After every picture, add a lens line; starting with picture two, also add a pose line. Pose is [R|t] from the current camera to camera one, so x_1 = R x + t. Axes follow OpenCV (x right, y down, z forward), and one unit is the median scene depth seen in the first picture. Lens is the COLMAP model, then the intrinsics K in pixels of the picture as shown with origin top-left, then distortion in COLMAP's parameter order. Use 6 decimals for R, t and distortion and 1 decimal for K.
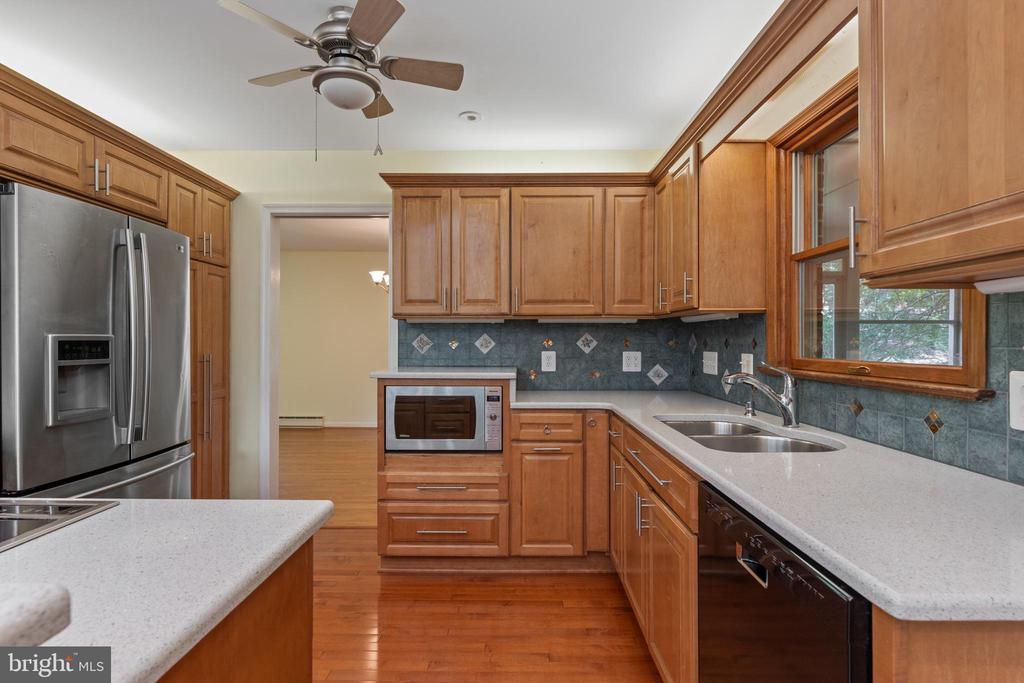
lens RADIAL K [[507.1, 0, 545.8], [0, 507.1, 342.5], [0, 0, 1]] dist [-0.000863, -0.000229]
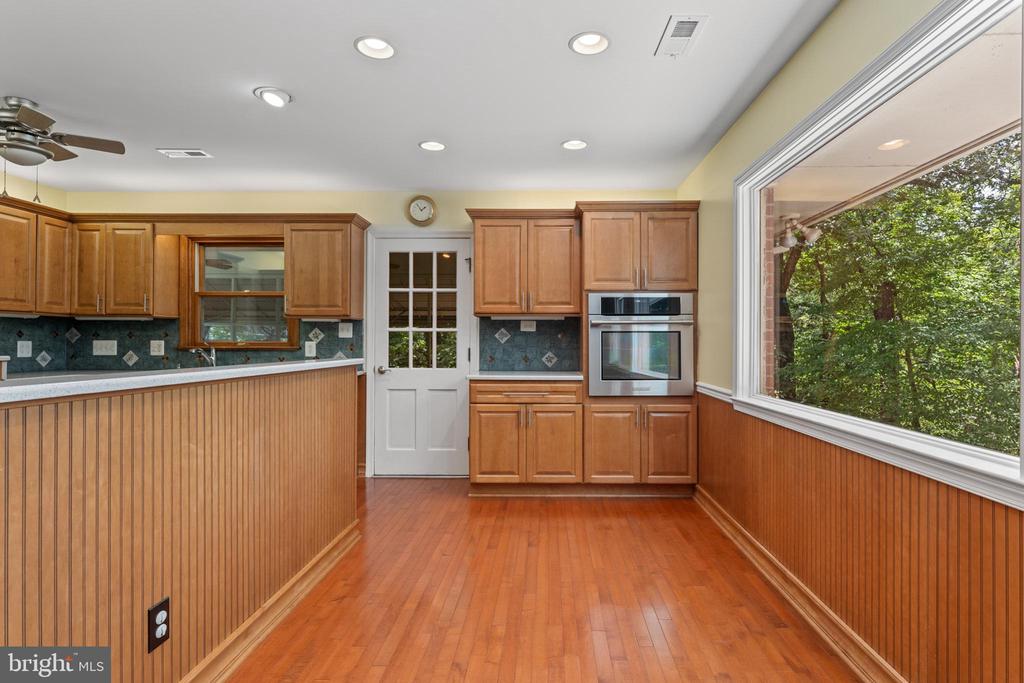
lens RADIAL K [[478.8, 0, 478.2], [0, 478.8, 340.2], [0, 0, 1]] dist [-0.000692, -0.000285]
pose [[0.085387, 0.003096, 0.996343, -1.162530], [0.001085, 0.999994, -0.003200, 0.026543], [-0.996347, 0.001354, 0.085383, -0.274514]]
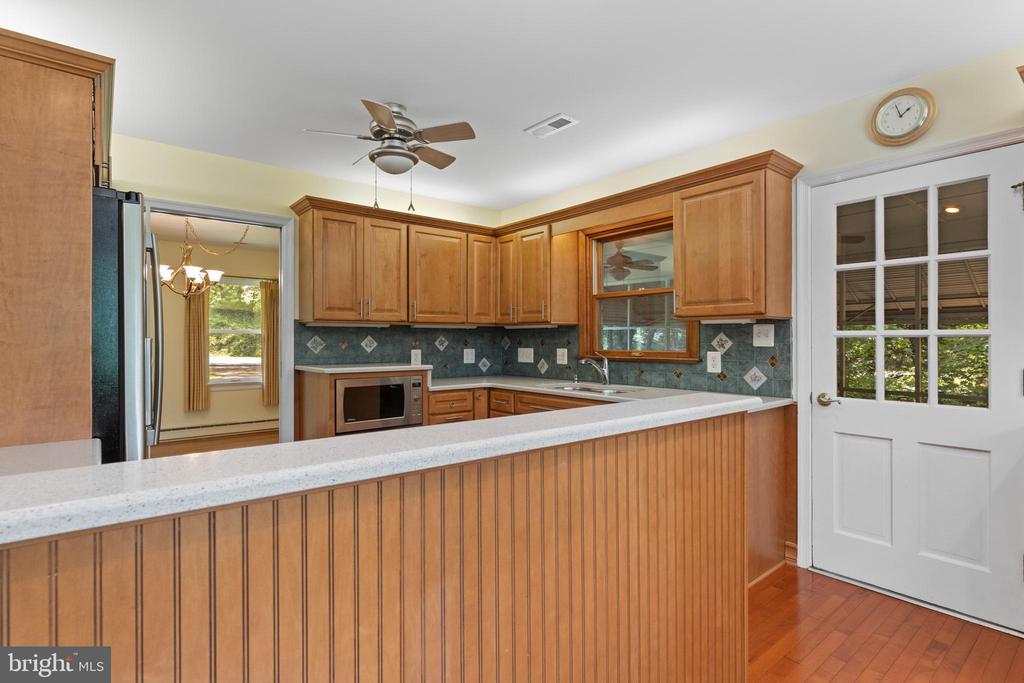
lens RADIAL K [[455.1, 0, 571.7], [0, 455.1, 338.9], [0, 0, 1]] dist [0.001562, 0.000151]
pose [[0.741936, -0.000536, 0.670471, -0.593863], [0.005571, 0.999970, -0.005366, -0.002058], [-0.670448, 0.007716, 0.741916, -0.161389]]
